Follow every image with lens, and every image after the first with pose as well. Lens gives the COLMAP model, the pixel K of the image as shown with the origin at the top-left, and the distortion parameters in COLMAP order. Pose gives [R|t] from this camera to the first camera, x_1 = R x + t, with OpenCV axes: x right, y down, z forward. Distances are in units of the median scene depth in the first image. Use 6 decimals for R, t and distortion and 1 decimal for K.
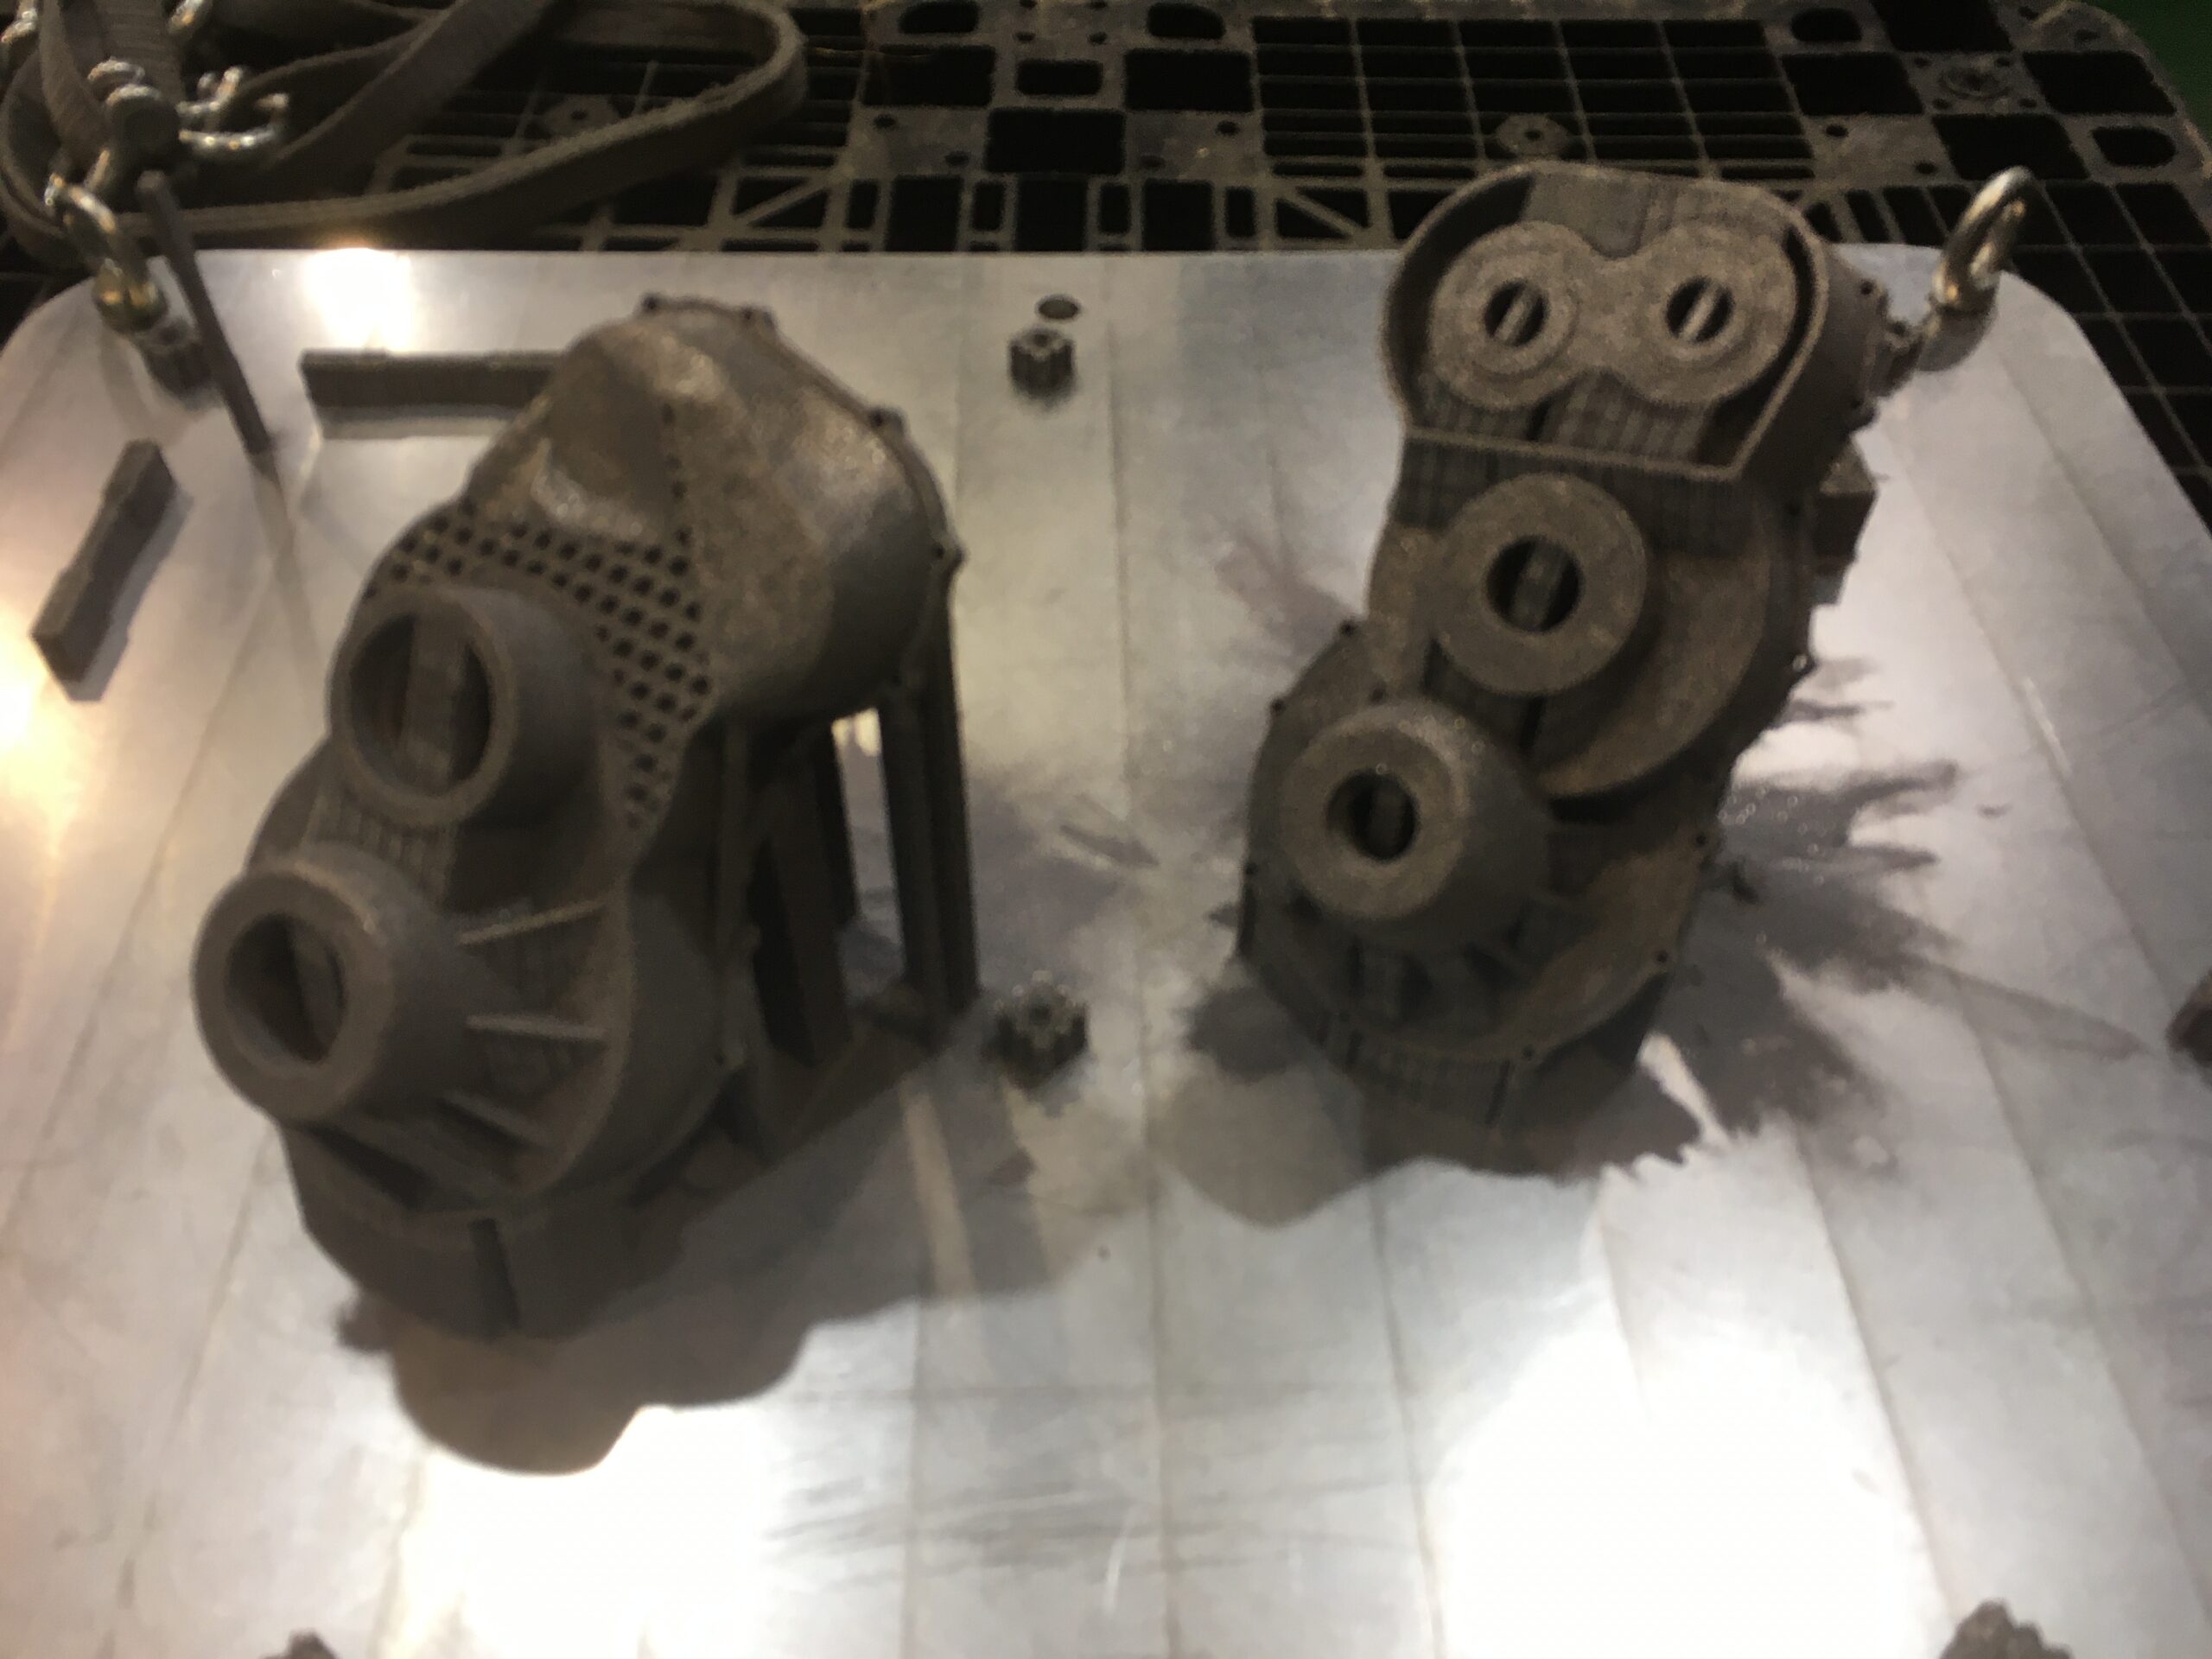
lens RADIAL K [[1379.6, 0, 1105.6], [0, 1379.6, 569.6], [0, 0, 1]] dist [0.021829, 0.000232]
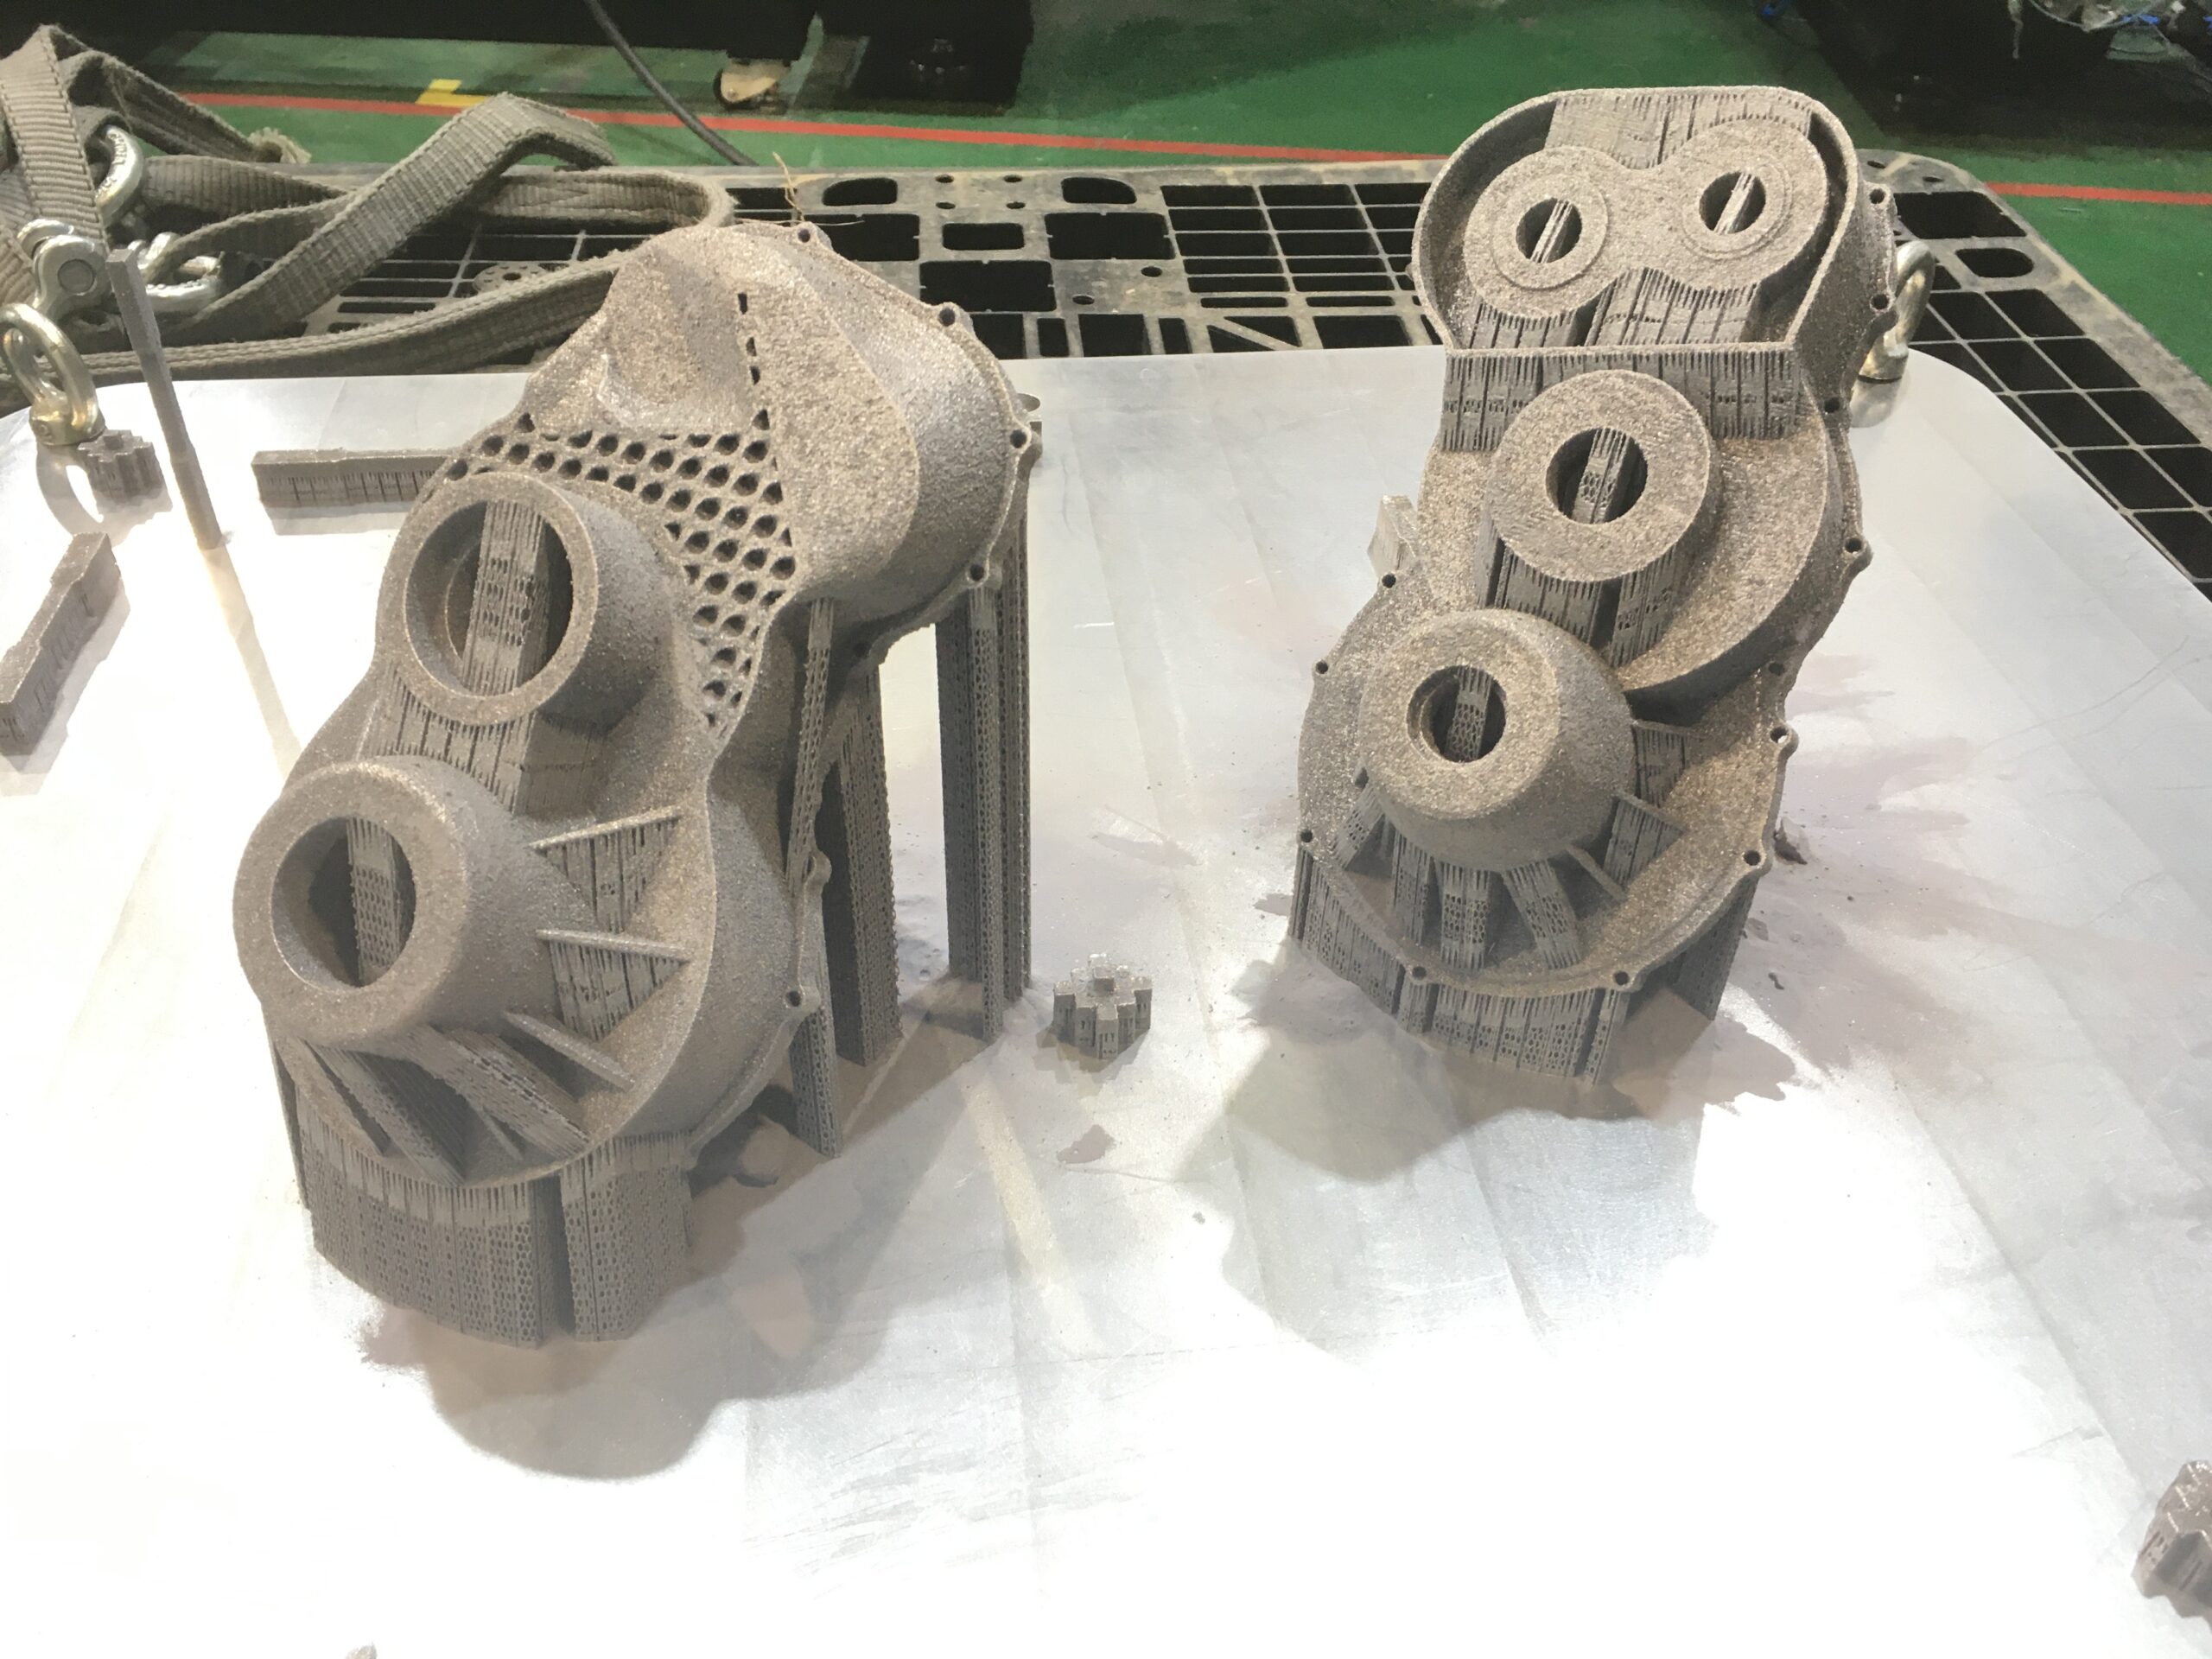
lens RADIAL K [[1379.6, 0, 1105.6], [0, 1379.6, 569.6], [0, 0, 1]] dist [0.021829, 0.000232]
pose [[0.997627, -0.041159, 0.055202, -0.098539], [0.047385, 0.992037, -0.116692, 0.167829], [-0.049960, 0.119031, 0.991633, 0.026590]]
